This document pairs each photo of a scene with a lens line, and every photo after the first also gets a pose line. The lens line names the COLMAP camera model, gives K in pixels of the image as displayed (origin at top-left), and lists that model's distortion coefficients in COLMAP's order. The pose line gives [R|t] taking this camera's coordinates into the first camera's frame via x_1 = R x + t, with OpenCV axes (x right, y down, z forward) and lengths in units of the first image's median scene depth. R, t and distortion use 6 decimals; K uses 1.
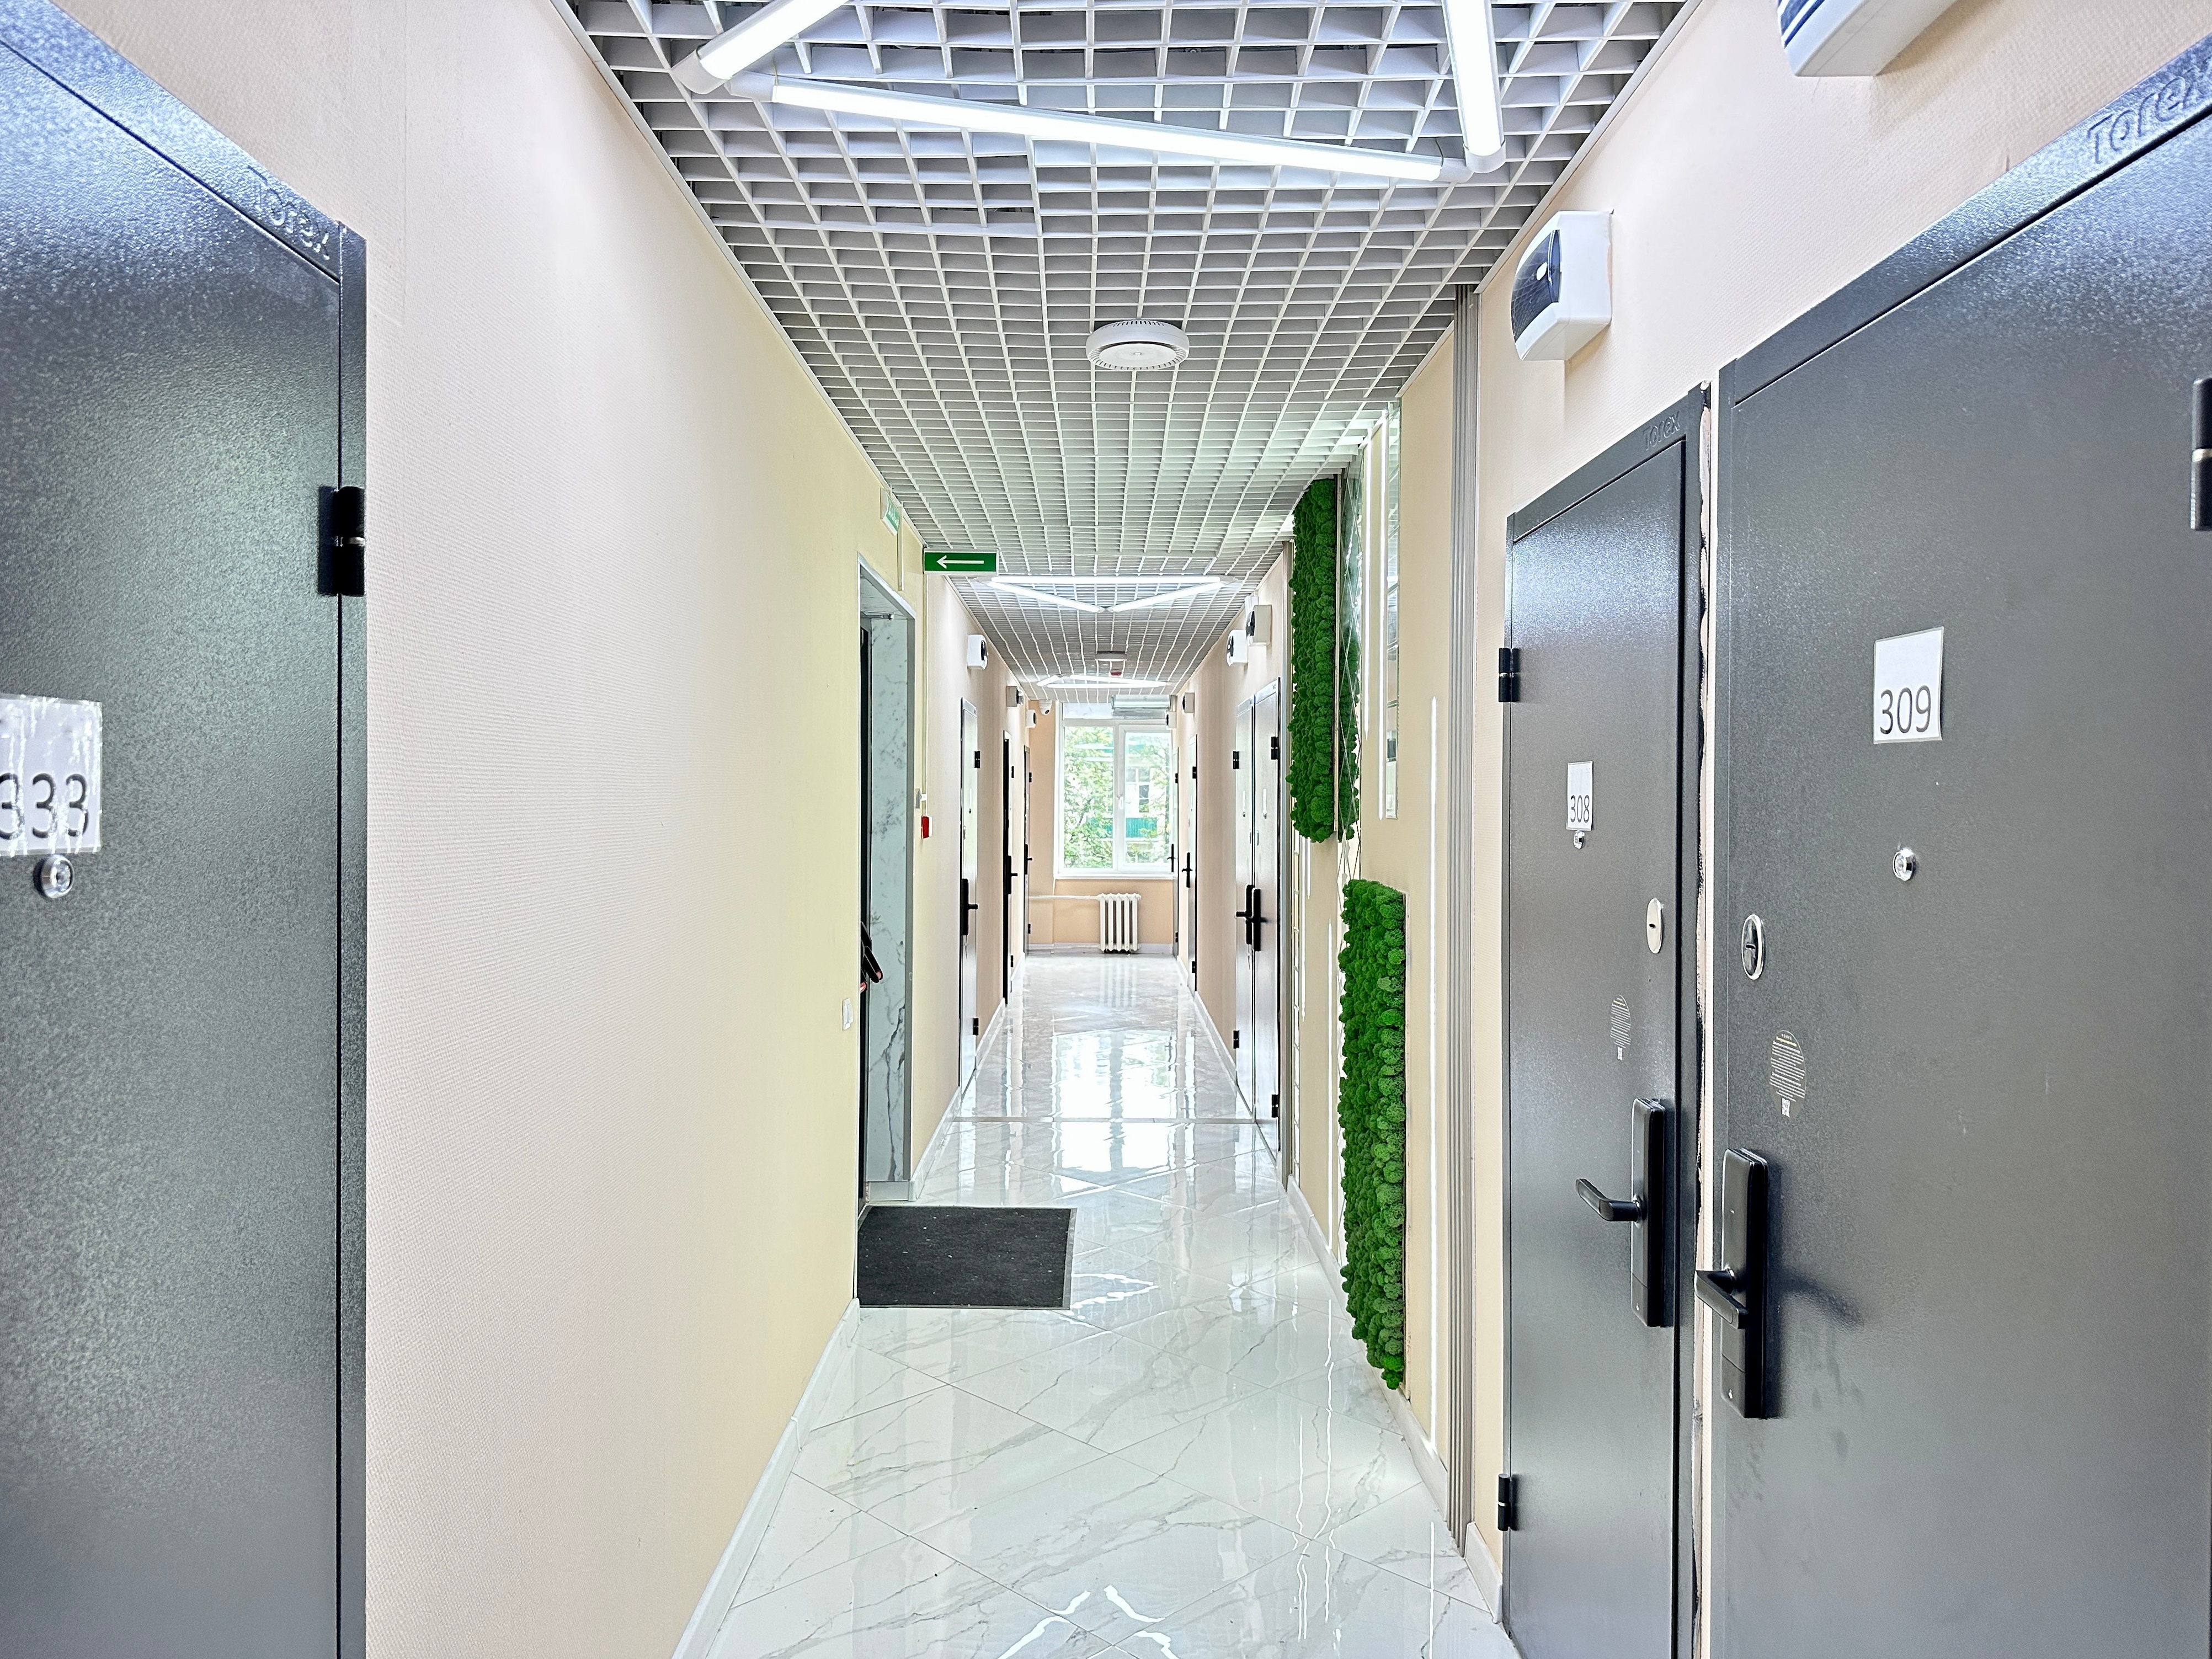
lens RADIAL K [[1558.4, 0, 1102.9], [0, 1558.4, 824.1], [0, 0, 1]] dist [0.005407, -0.000062]
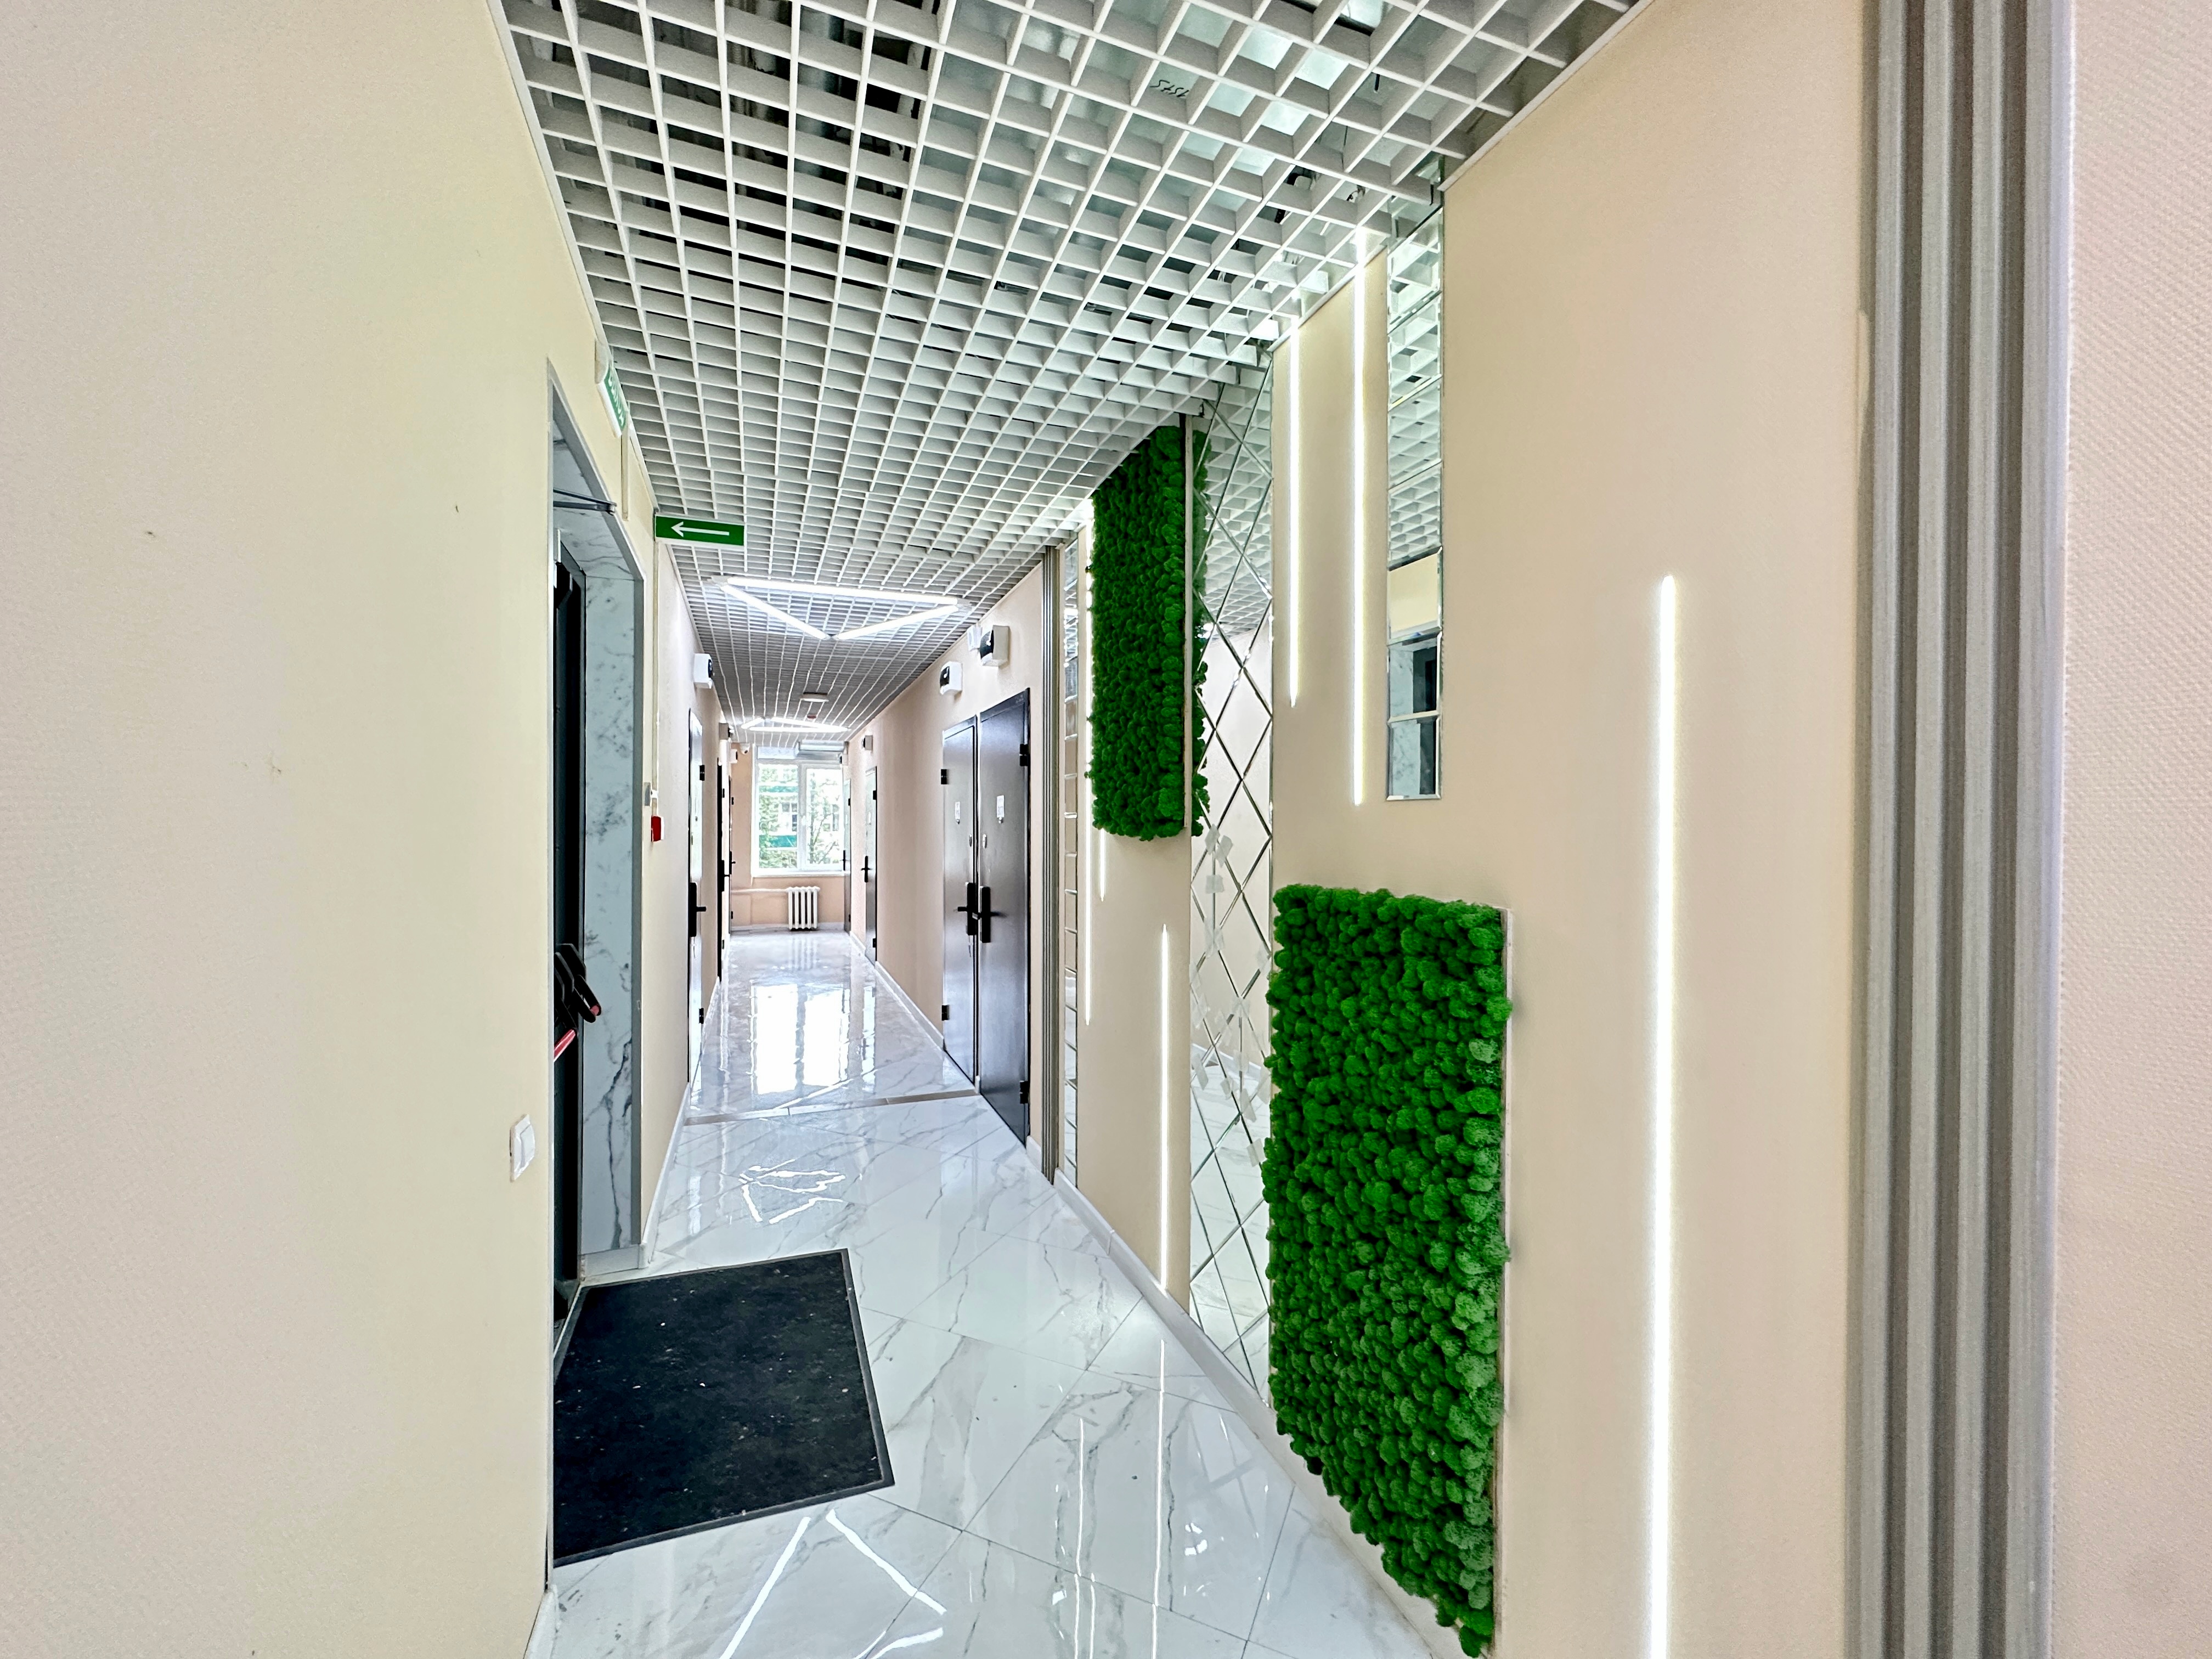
lens RADIAL K [[887.6, 0, 1106.3], [0, 887.6, 834.9], [0, 0, 1]] dist [-0.012674, 0.000141]
pose [[0.931536, -0.003433, 0.363633, -0.047668], [0.005119, 0.999980, -0.003673, 0.006906], [-0.363613, 0.005283, 0.931535, 0.358767]]
